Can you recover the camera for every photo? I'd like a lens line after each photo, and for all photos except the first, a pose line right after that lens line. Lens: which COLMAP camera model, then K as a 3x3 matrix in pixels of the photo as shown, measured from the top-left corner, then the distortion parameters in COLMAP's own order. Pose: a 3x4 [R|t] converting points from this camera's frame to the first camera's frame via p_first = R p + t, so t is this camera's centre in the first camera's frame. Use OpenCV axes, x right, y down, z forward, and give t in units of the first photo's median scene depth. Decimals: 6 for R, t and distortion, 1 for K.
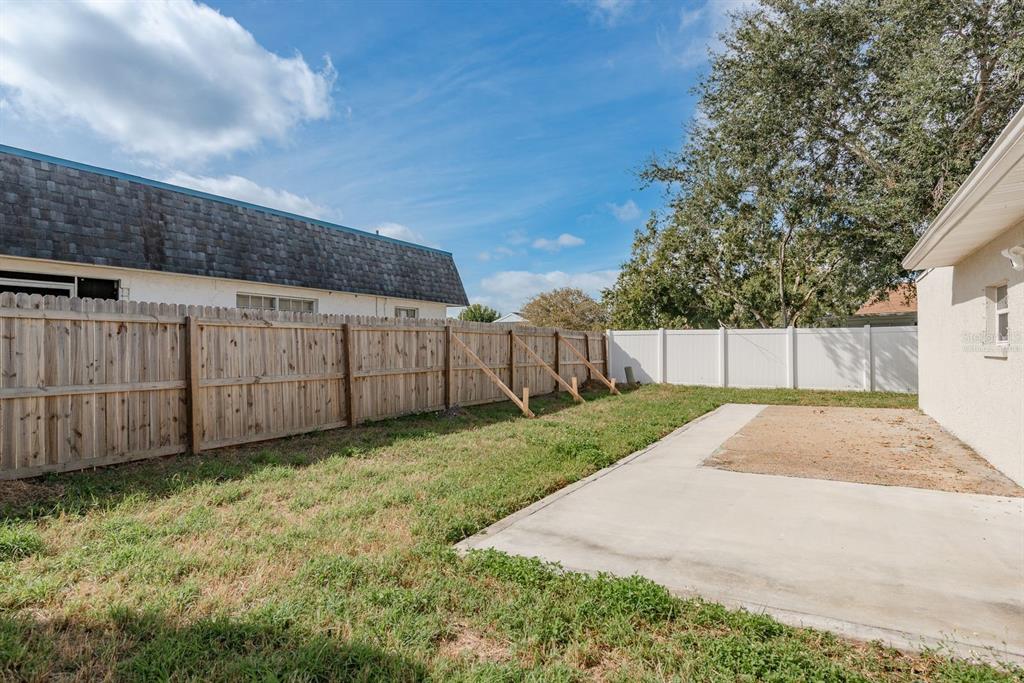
lens RADIAL K [[556.4, 0, 514.1], [0, 556.4, 349.0], [0, 0, 1]] dist [0.021187, -0.005604]
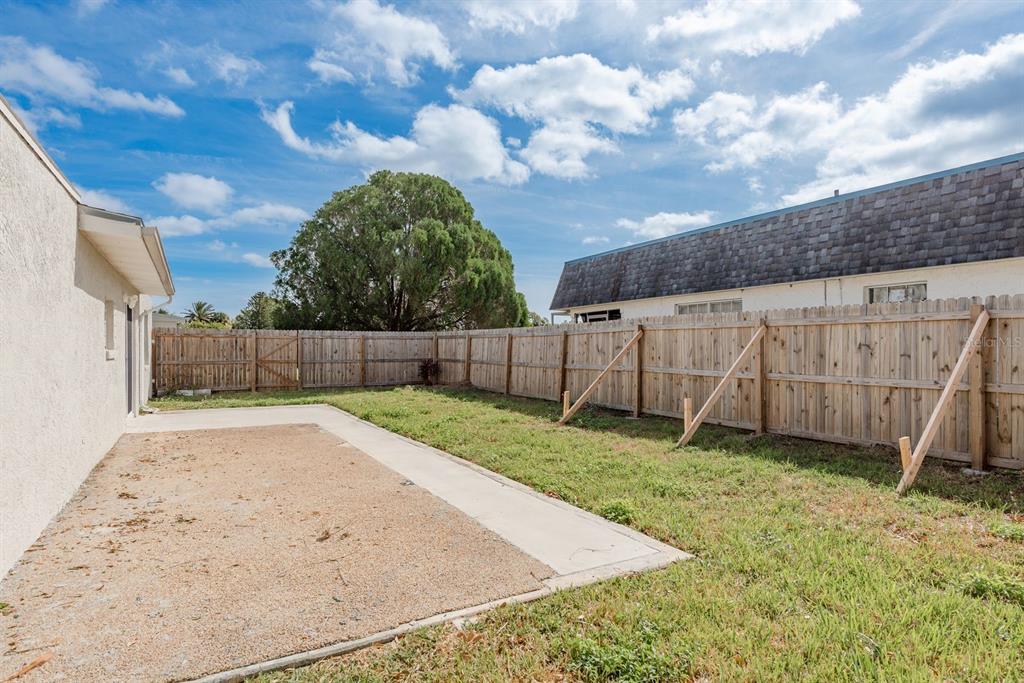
lens RADIAL K [[556.4, 0, 510.4], [0, 556.4, 342.0], [0, 0, 1]] dist [0.021187, -0.005604]
pose [[-0.515308, -0.003909, -0.856996, 0.856962], [-0.000016, 0.999990, -0.004551, -0.007872], [0.857005, -0.002332, -0.515303, 1.393294]]
